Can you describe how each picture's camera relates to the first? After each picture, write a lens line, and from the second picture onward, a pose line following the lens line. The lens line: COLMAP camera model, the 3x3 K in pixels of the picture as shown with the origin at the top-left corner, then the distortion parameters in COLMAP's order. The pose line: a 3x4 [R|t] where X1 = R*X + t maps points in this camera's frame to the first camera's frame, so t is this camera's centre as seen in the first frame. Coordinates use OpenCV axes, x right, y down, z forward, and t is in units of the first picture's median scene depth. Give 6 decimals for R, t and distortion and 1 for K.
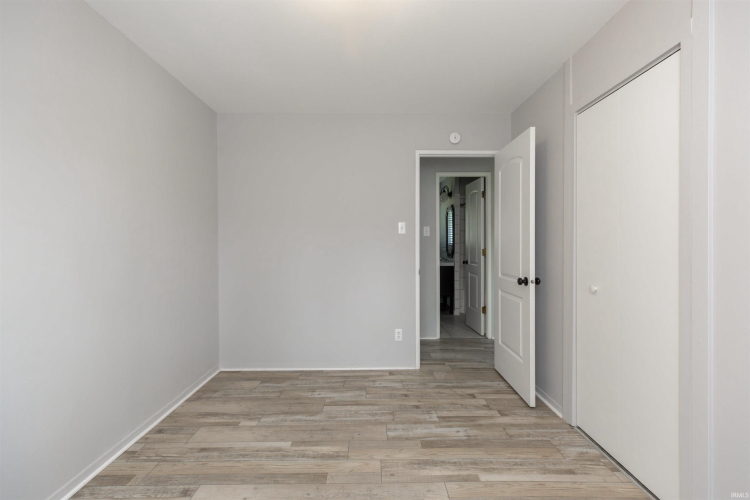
lens RADIAL K [[337.3, 0, 375.8], [0, 337.3, 251.0], [0, 0, 1]] dist [0.008509, -0.000435]
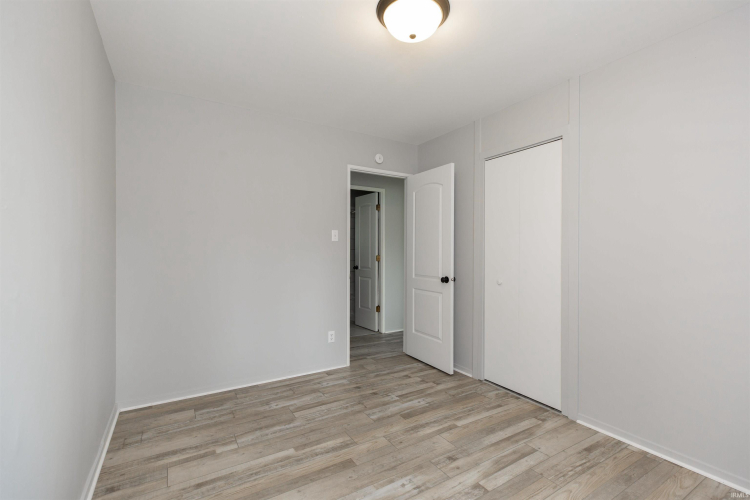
lens RADIAL K [[345.3, 0, 389.3], [0, 345.3, 261.1], [0, 0, 1]] dist [0.008903, -0.000615]
pose [[0.847043, -0.011458, 0.531401, -0.455517], [0.005759, 0.999907, 0.012379, -0.001392], [-0.531493, -0.007426, 0.847030, -0.014439]]
